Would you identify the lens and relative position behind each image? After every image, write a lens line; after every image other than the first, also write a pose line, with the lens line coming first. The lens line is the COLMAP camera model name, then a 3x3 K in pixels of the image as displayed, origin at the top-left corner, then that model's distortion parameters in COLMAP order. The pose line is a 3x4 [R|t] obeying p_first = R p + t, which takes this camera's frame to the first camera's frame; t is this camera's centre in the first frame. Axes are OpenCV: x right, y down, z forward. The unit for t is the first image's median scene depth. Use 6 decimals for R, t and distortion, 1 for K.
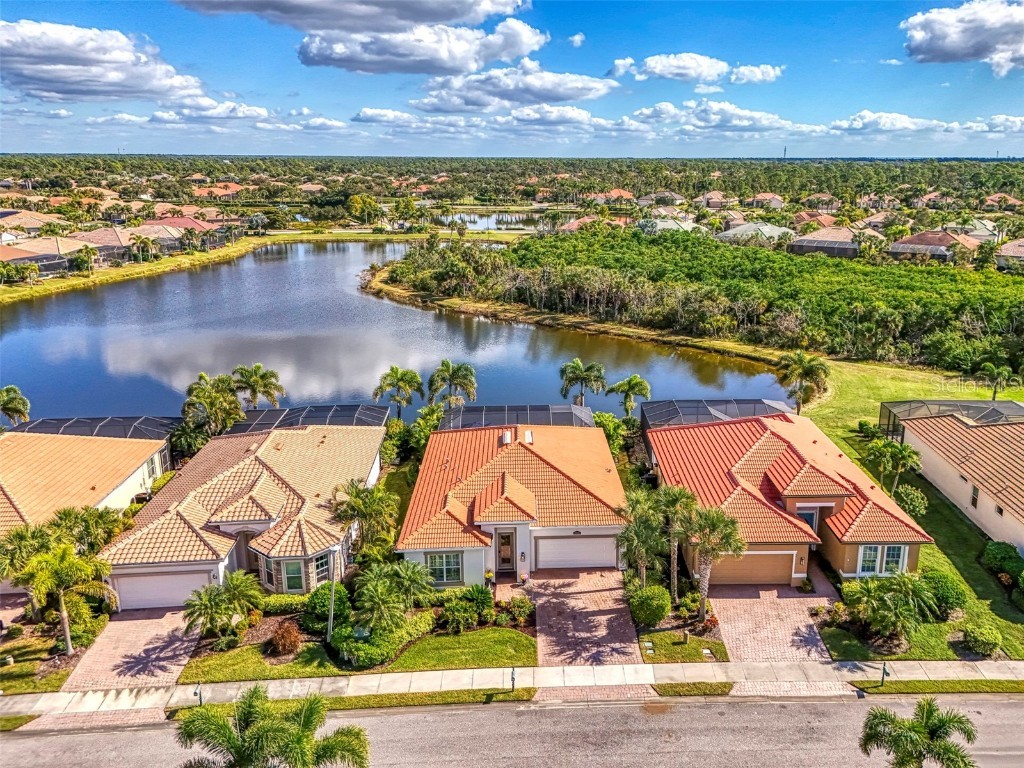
lens RADIAL K [[788.0, 0, 536.0], [0, 788.0, 378.8], [0, 0, 1]] dist [0.057976, -0.062460]
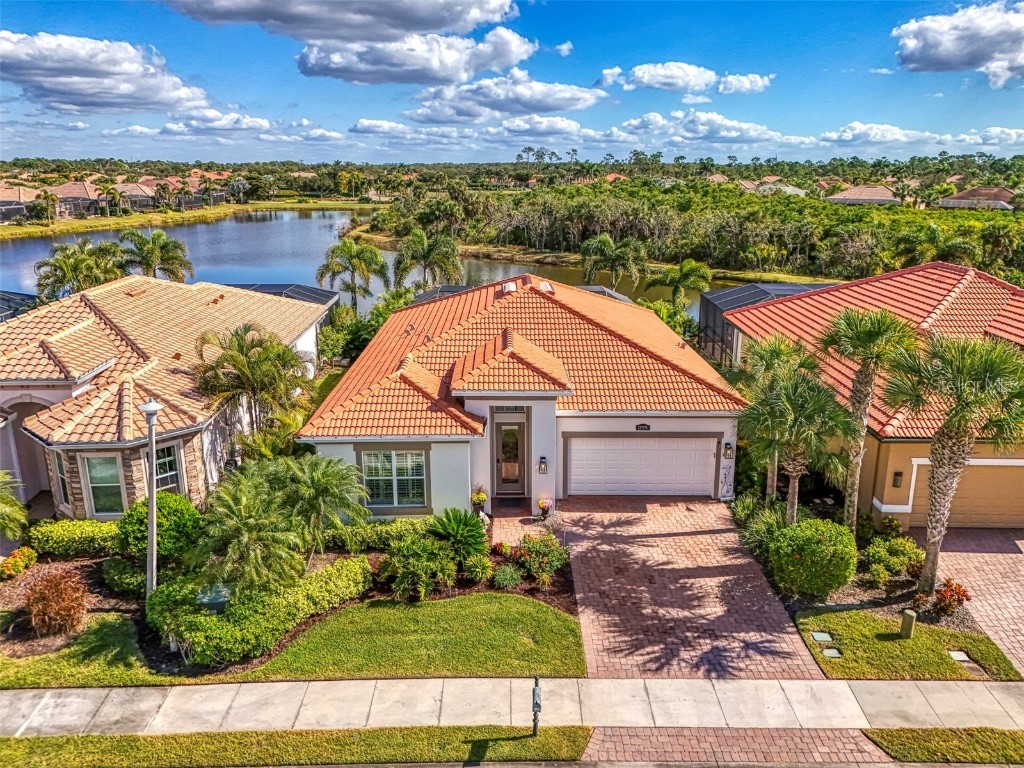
lens RADIAL K [[789.7, 0, 493.0], [0, 789.7, 337.7], [0, 0, 1]] dist [0.057004, -0.047866]
pose [[0.999173, 0.013229, -0.038436, -0.032717], [-0.015454, 0.998186, -0.058183, 0.179415], [0.037597, 0.058729, 0.997566, 0.486436]]
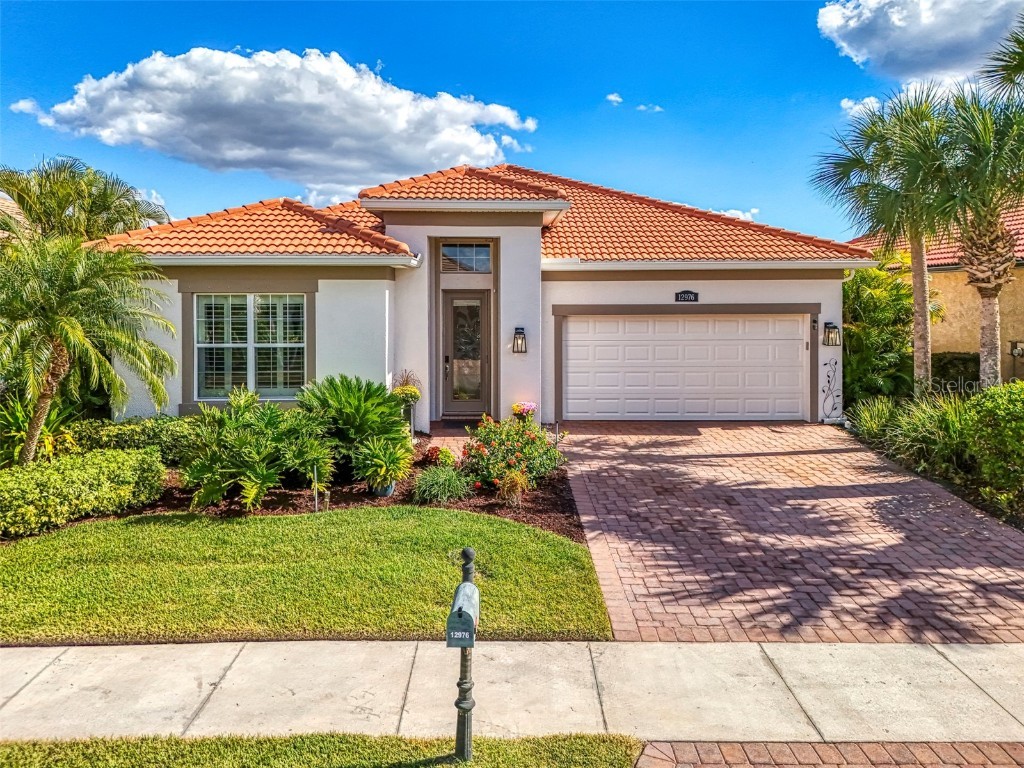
lens RADIAL K [[787.5, 0, 495.9], [0, 787.5, 300.5], [0, 0, 1]] dist [0.054215, -0.056169]
pose [[0.999349, 0.009160, -0.034883, -0.016415], [-0.018281, 0.962403, -0.271010, 0.307095], [0.031089, 0.271472, 0.961944, 0.734244]]
